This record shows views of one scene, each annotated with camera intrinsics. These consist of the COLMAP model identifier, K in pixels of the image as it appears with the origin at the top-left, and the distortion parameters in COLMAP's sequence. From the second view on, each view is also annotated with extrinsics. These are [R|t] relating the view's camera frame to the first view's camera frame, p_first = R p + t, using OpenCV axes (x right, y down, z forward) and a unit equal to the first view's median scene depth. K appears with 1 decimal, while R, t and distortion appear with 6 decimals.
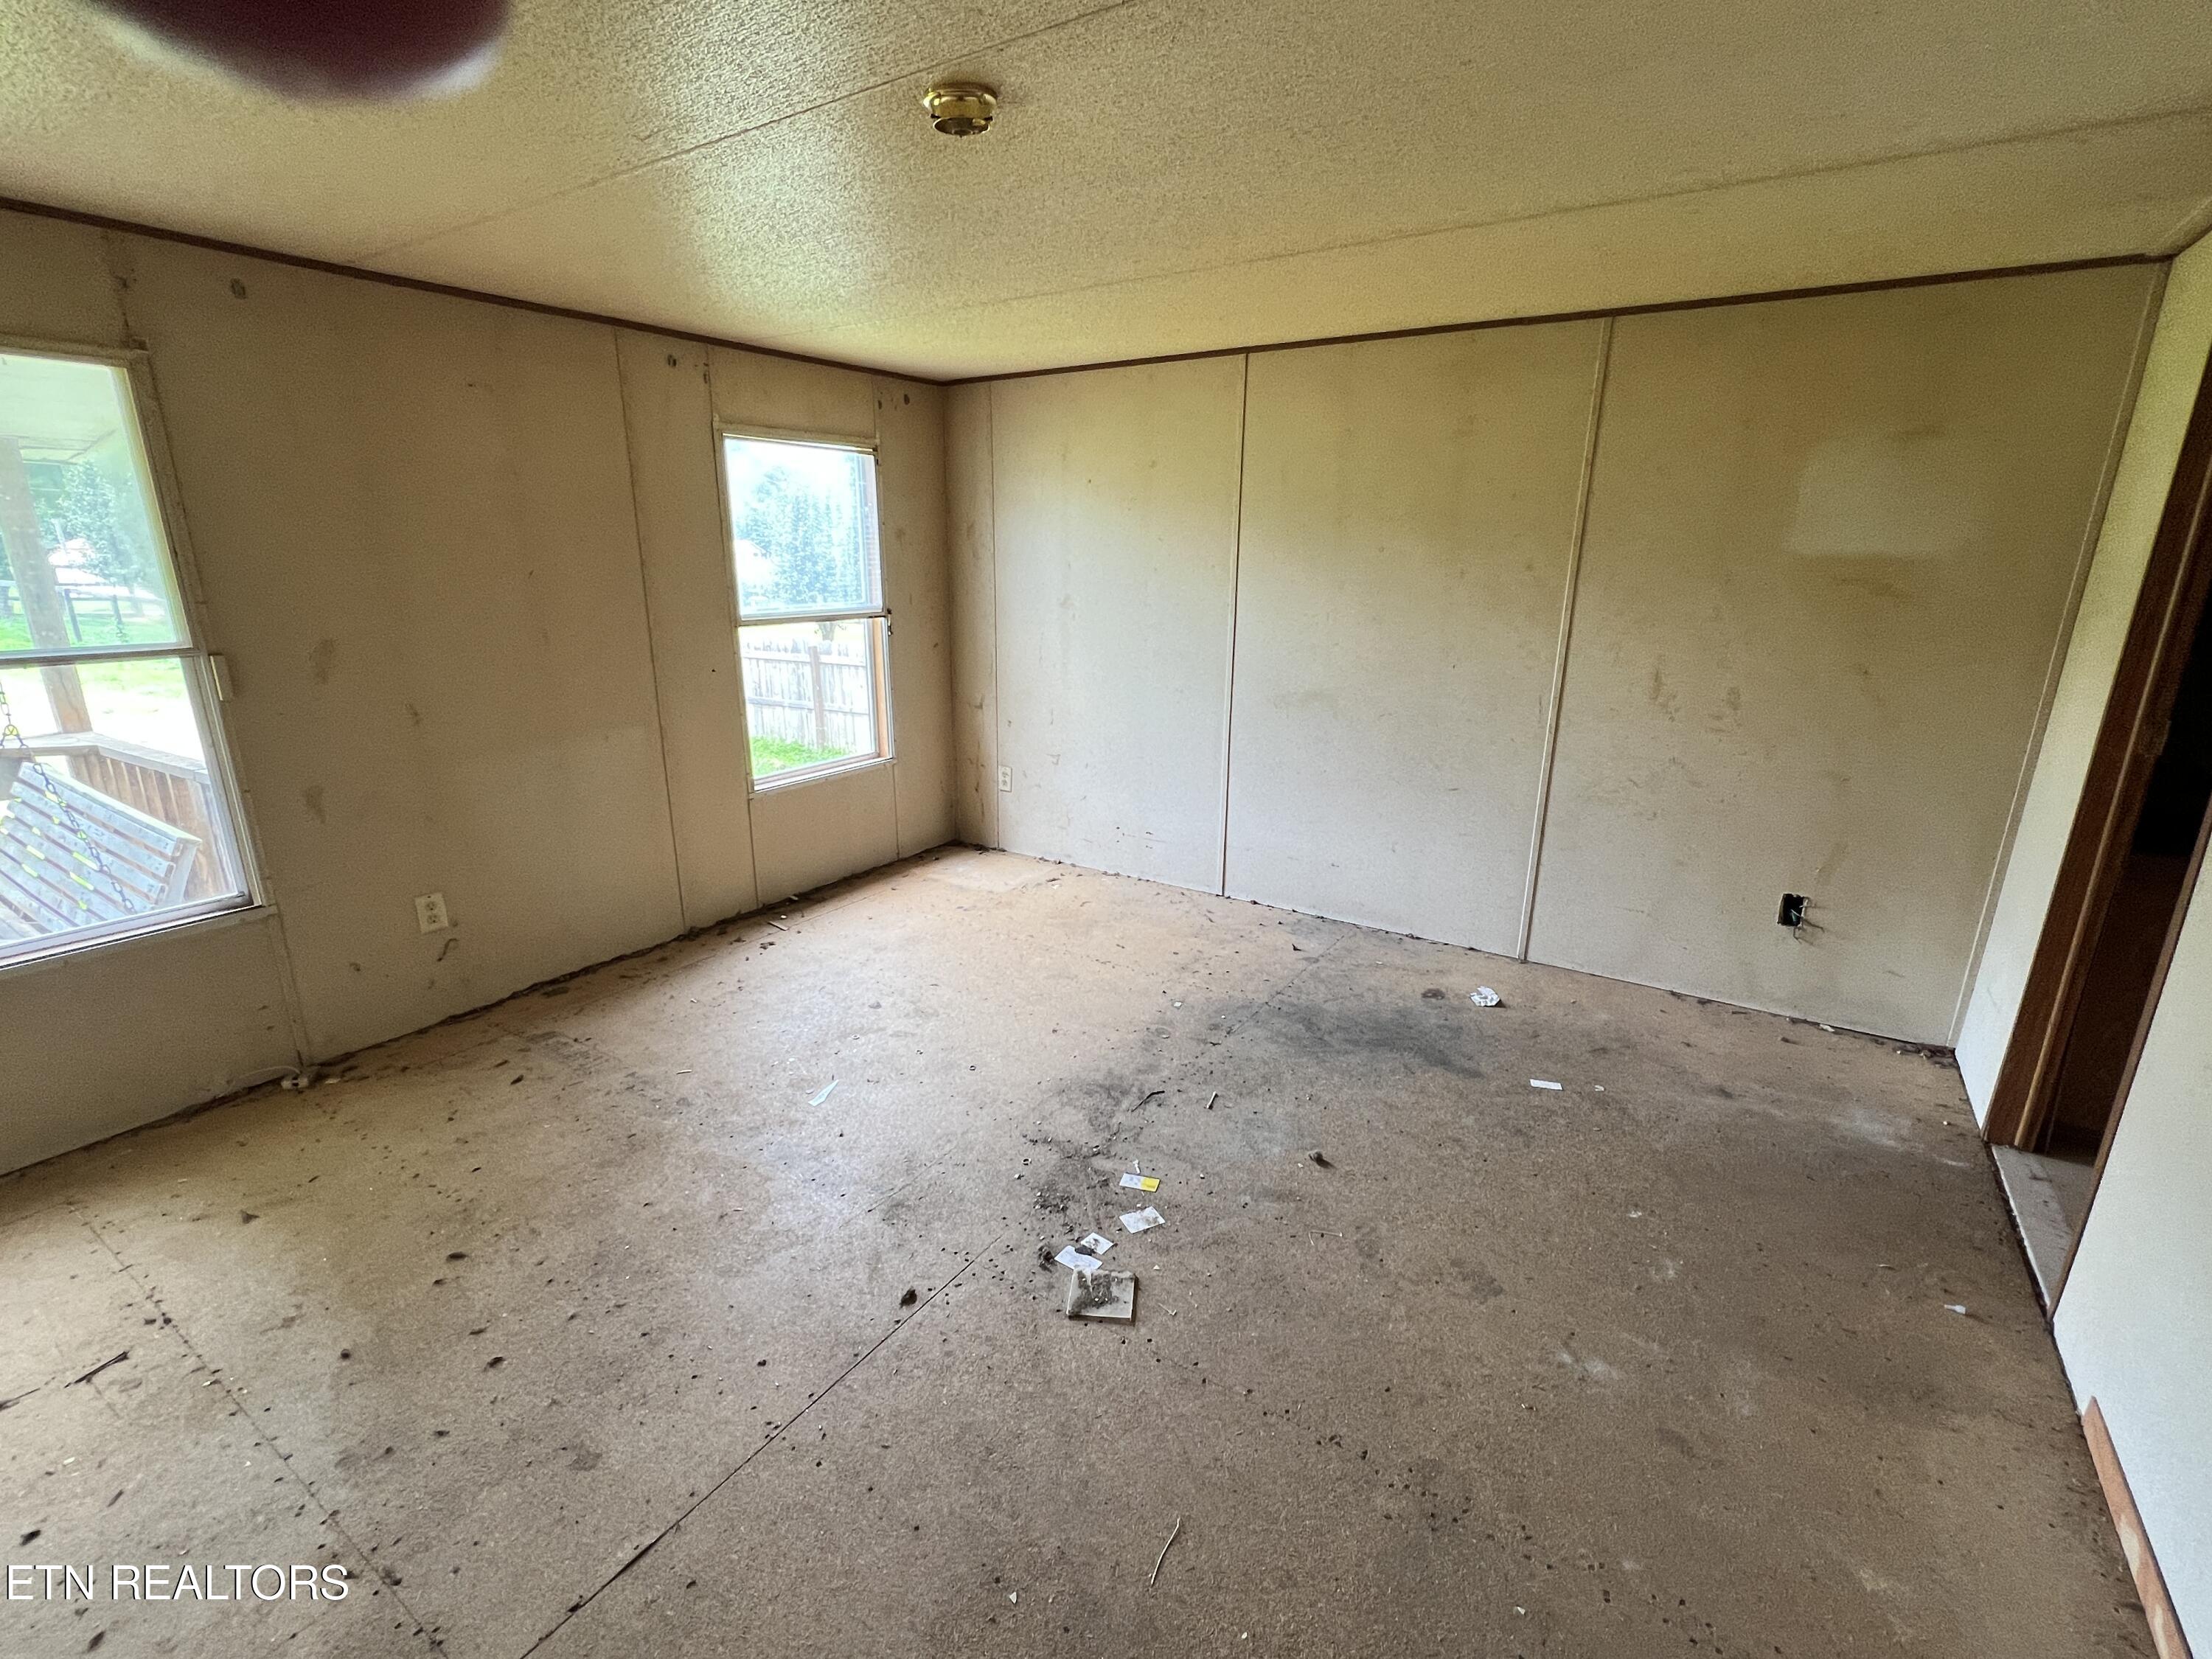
lens RADIAL K [[990.3, 0, 1099.1], [0, 990.3, 826.0], [0, 0, 1]] dist [-0.001944, -0.000720]
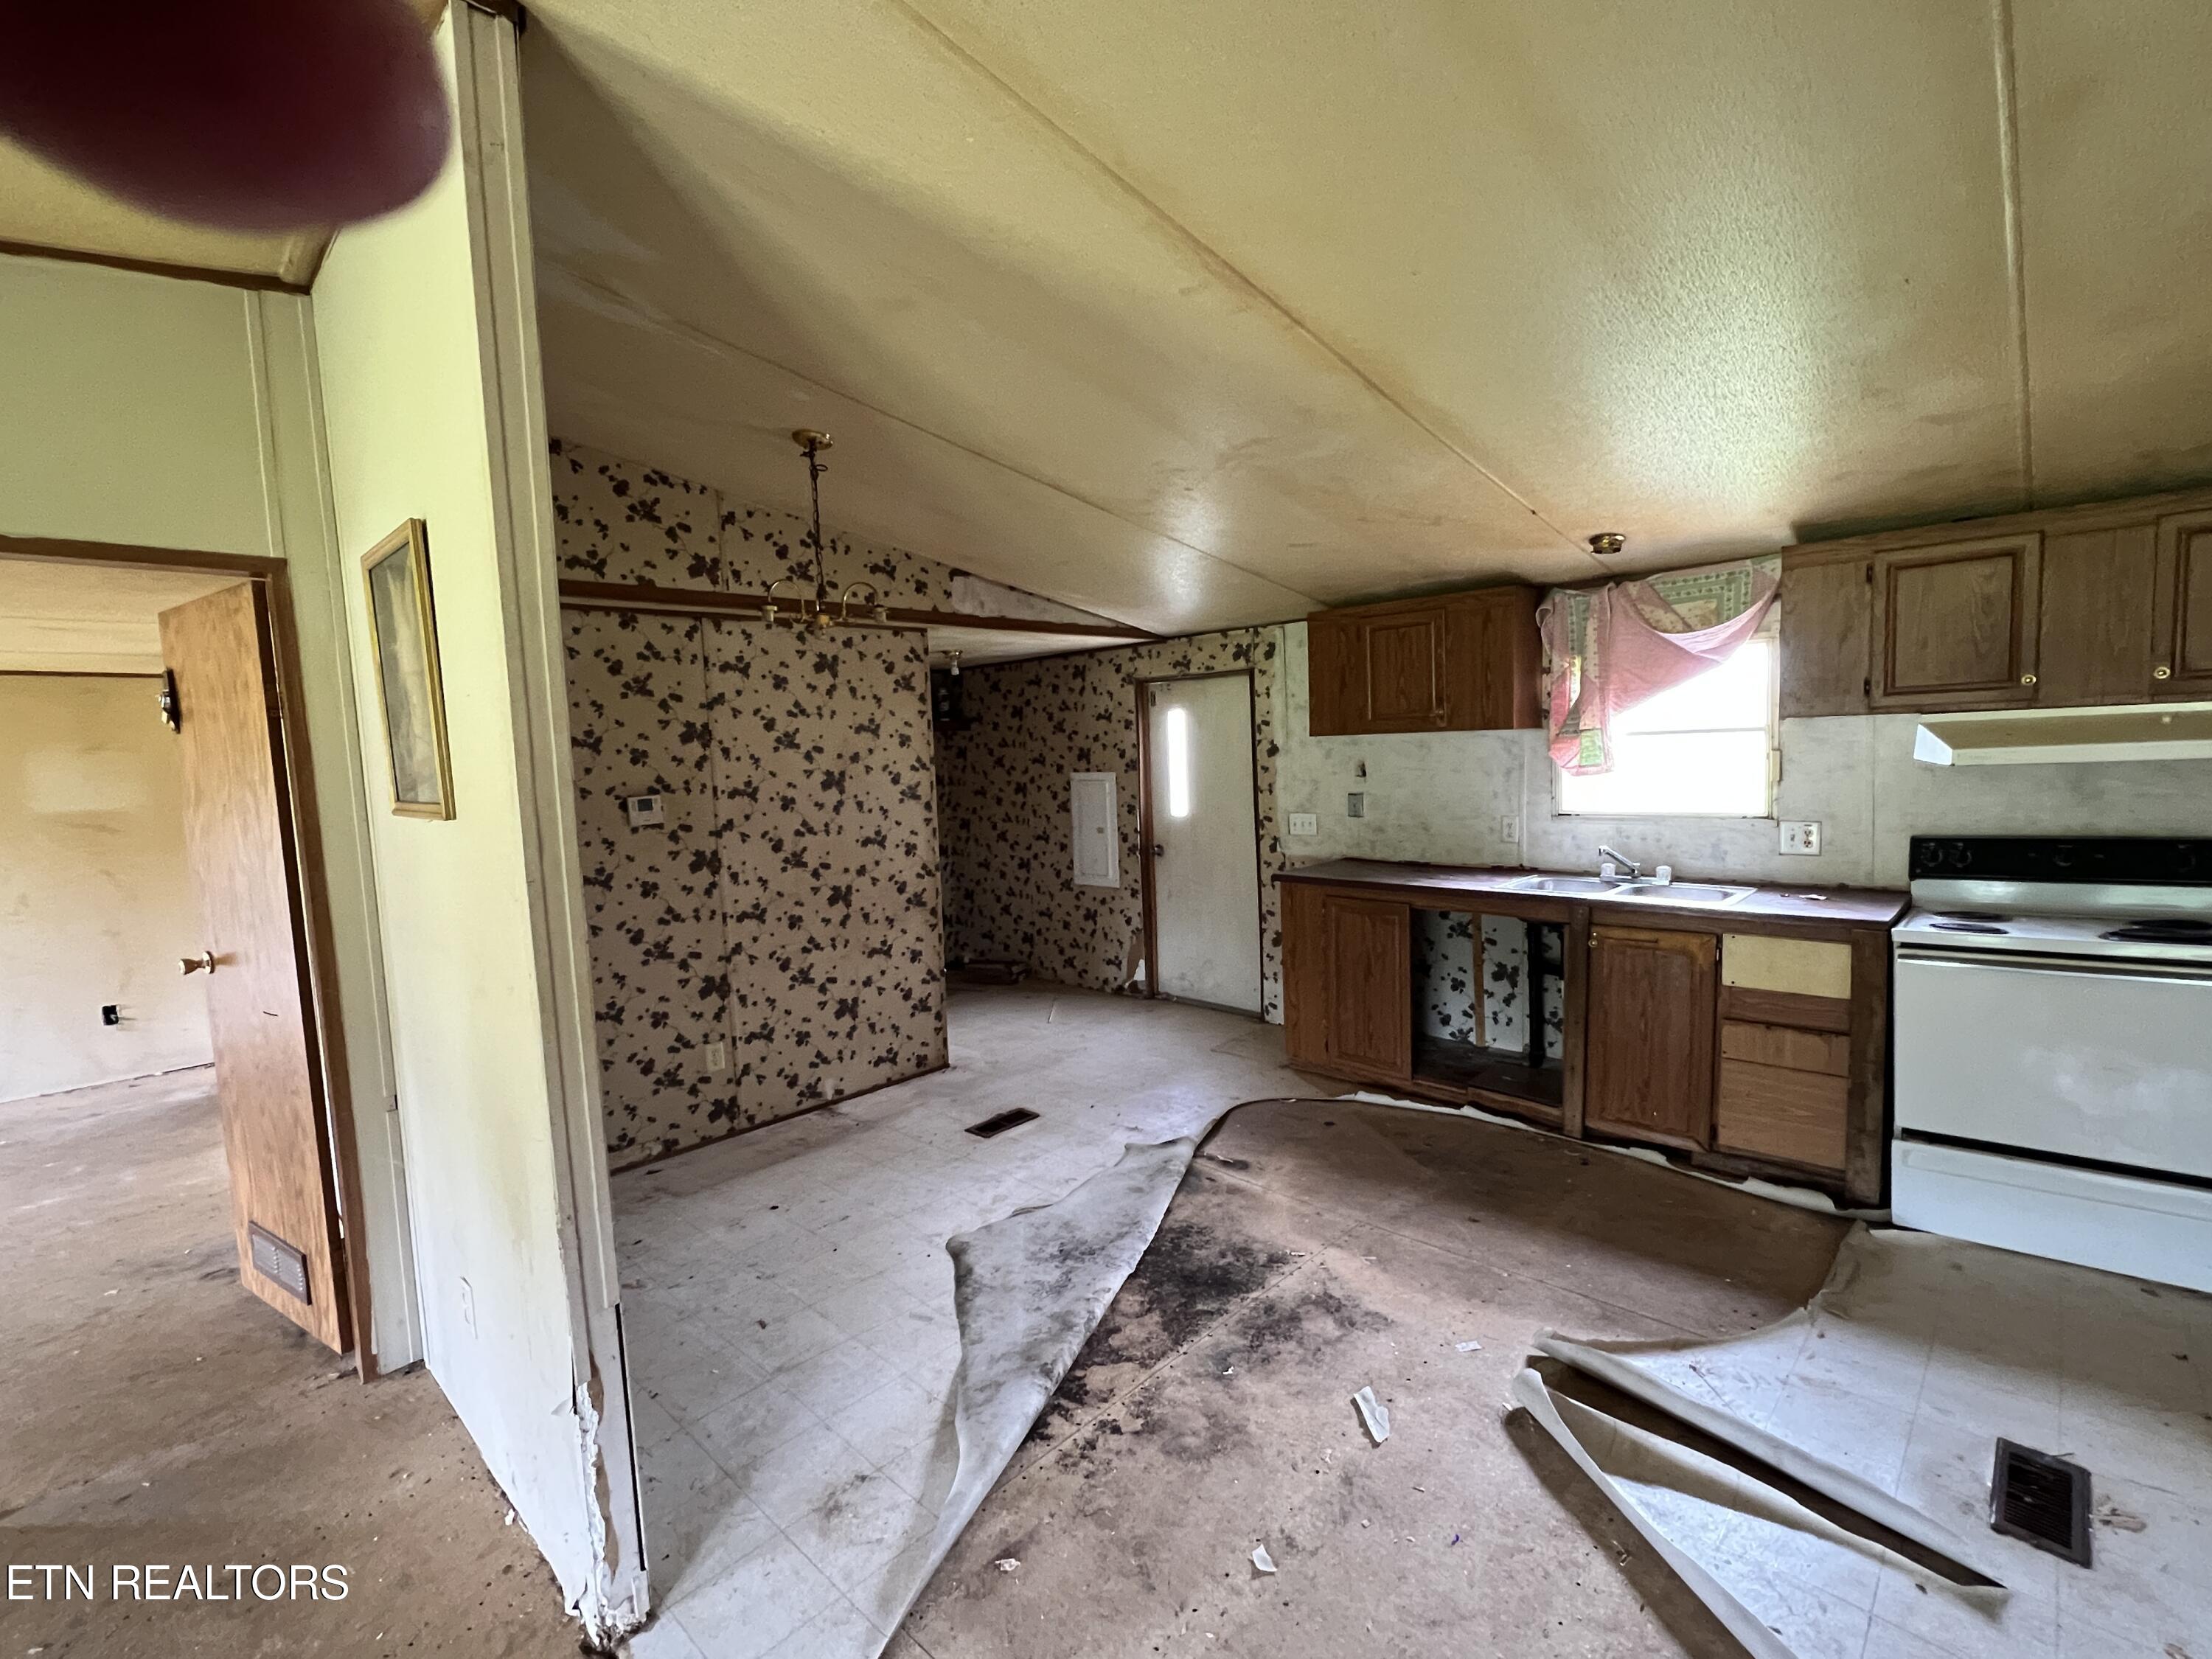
lens RADIAL K [[990.3, 0, 1103.8], [0, 990.3, 836.6], [0, 0, 1]] dist [-0.001944, -0.000720]
pose [[0.172782, -0.097786, 0.980094, -0.677872], [0.310546, 0.949716, 0.040008, 0.277317], [-0.934723, 0.297452, 0.194461, -1.082473]]
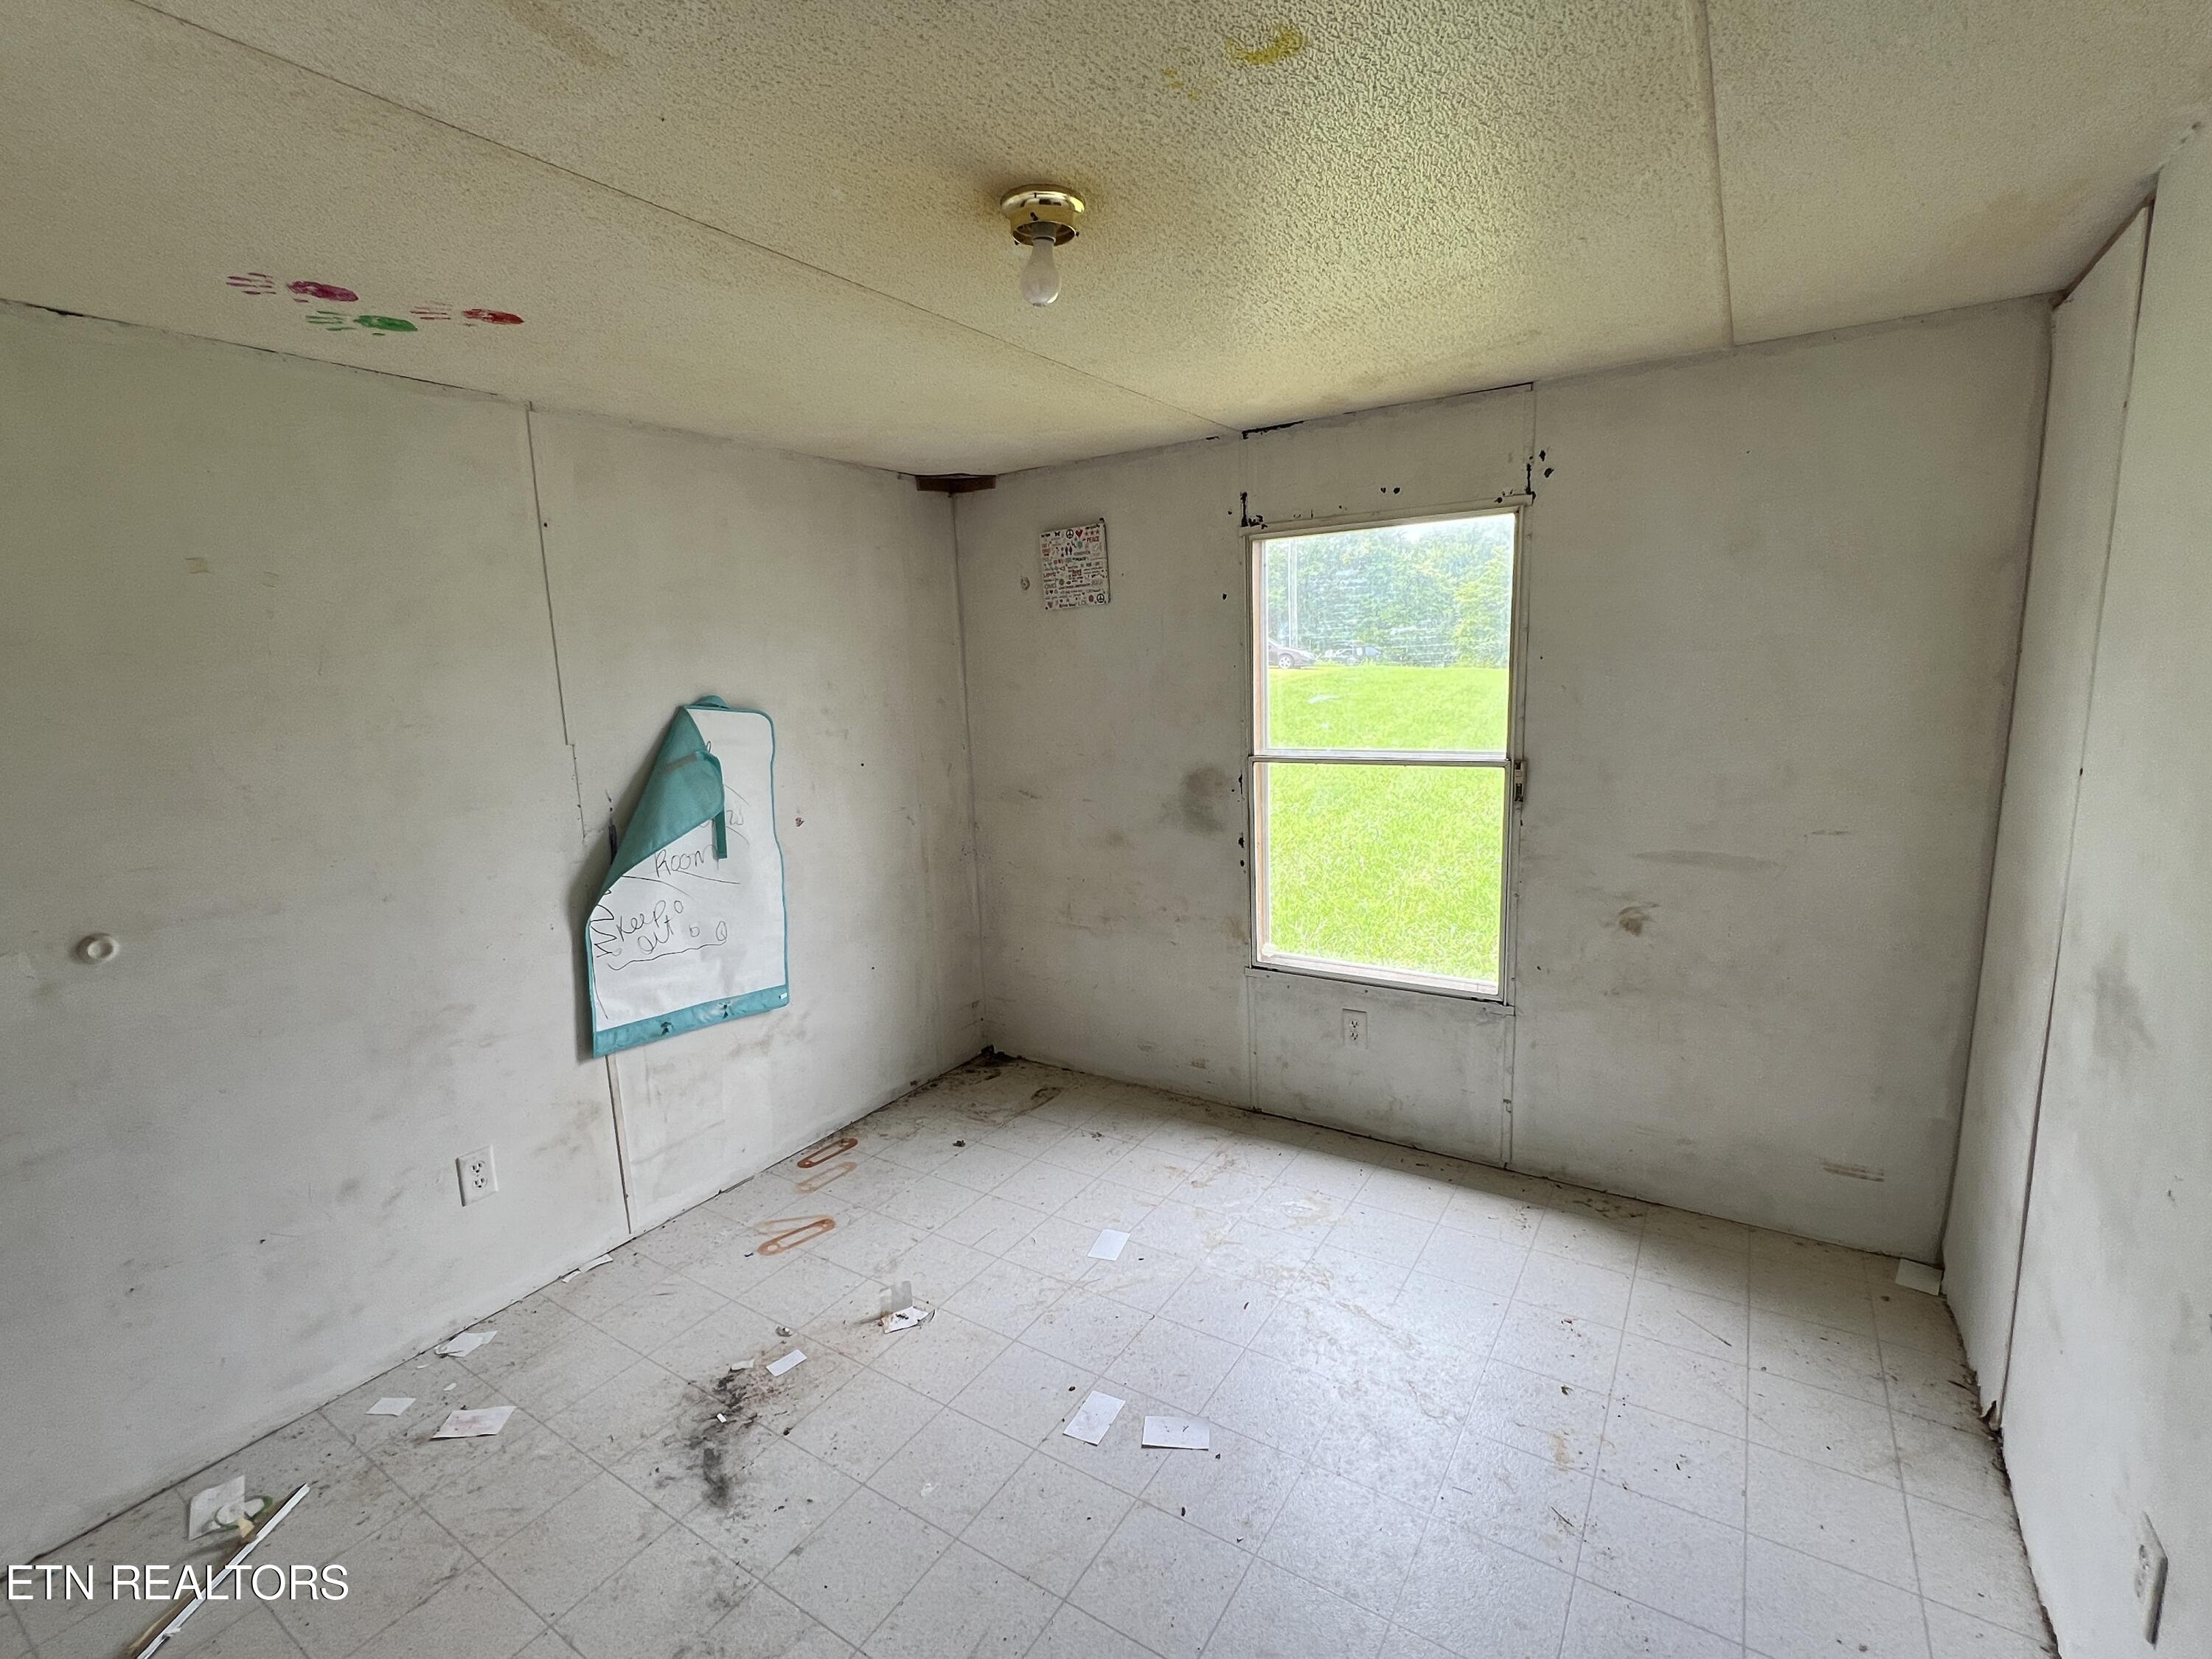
lens RADIAL K [[990.3, 0, 1100.7], [0, 990.3, 829.7], [0, 0, 1]] dist [-0.001944, -0.000720]
pose [[0.010488, 0.170616, -0.985282, 0.410731], [-0.229934, 0.959344, 0.163677, -0.222449], [0.973150, 0.224833, 0.049292, 0.732087]]
